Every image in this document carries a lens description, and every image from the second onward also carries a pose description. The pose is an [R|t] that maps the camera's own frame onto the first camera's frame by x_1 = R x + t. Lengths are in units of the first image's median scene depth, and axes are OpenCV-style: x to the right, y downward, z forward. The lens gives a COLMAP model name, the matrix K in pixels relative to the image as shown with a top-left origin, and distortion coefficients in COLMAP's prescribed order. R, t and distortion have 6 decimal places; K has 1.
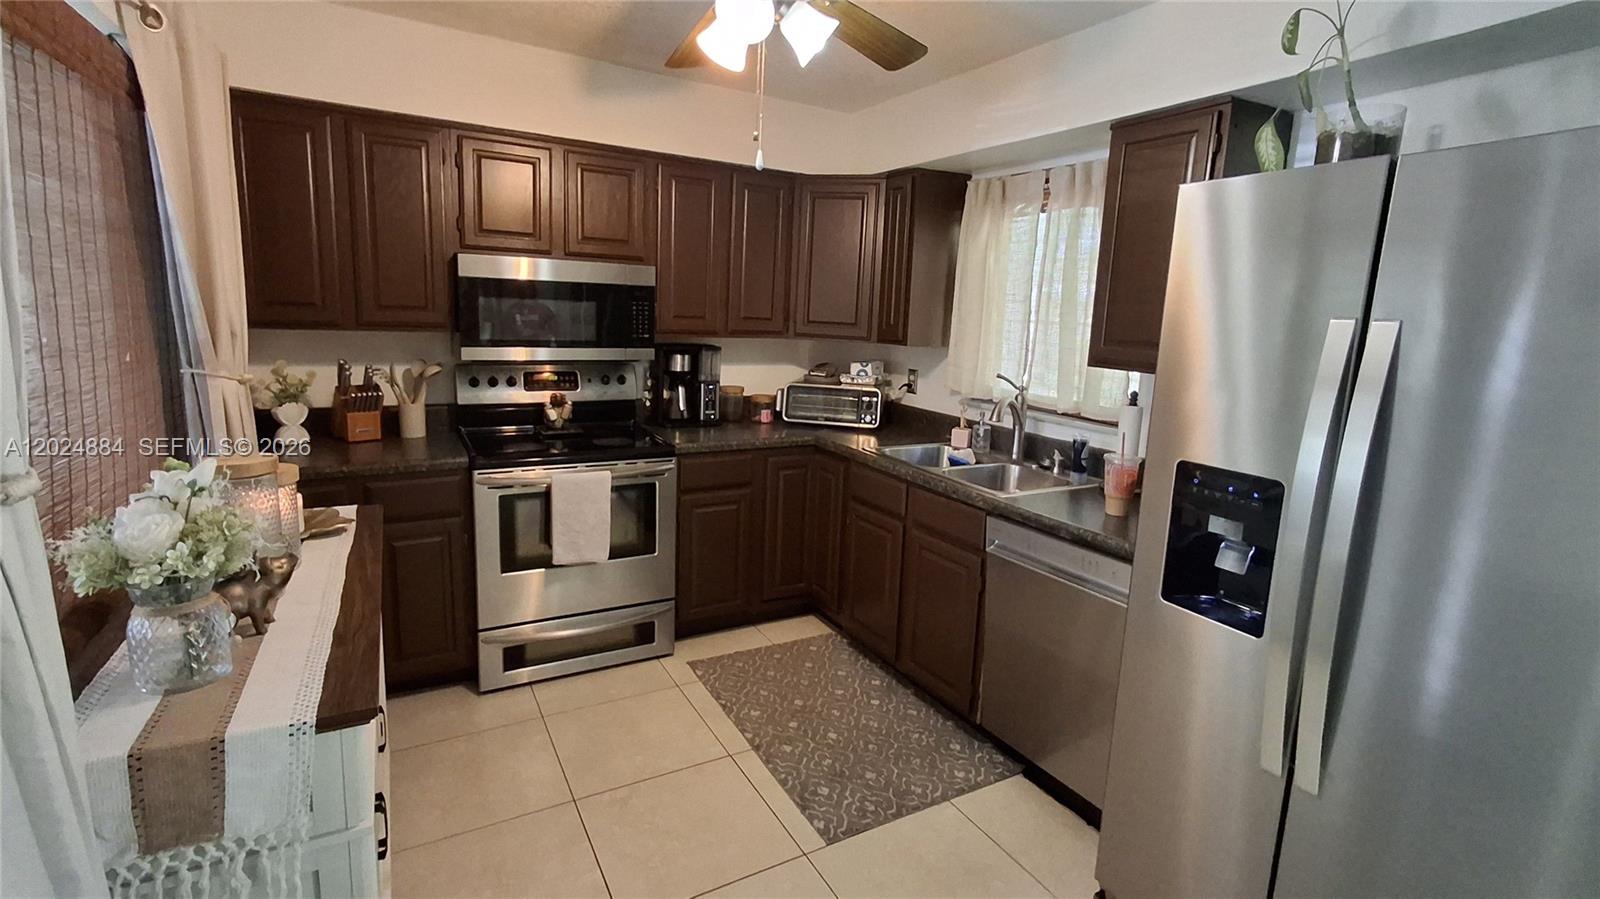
lens RADIAL K [[736.6, 0, 797.9], [0, 736.6, 418.2], [0, 0, 1]] dist [-0.000700, -0.000058]
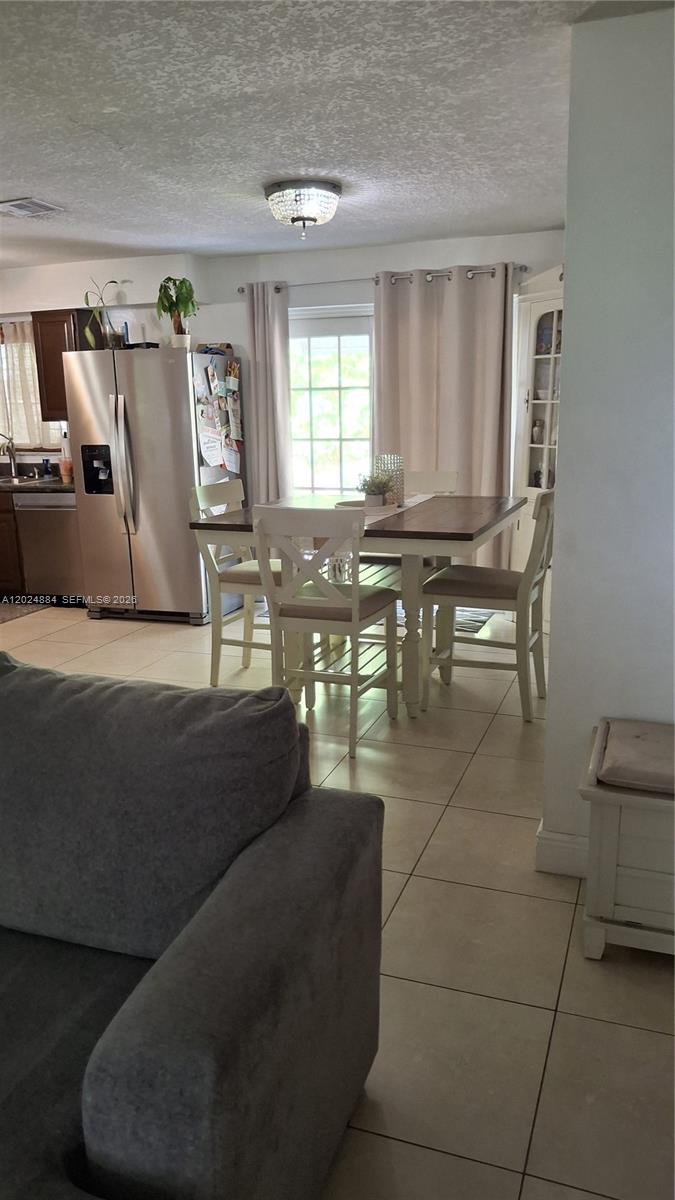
lens RADIAL K [[889.4, 0, 337.5], [0, 889.4, 600.0], [0, 0, 1]] dist [0.040730, -0.066524]
pose [[0.755574, -0.209811, 0.620554, -0.648481], [0.157714, 0.977718, 0.138540, 0.202484], [-0.635794, -0.006807, 0.771829, -1.487049]]
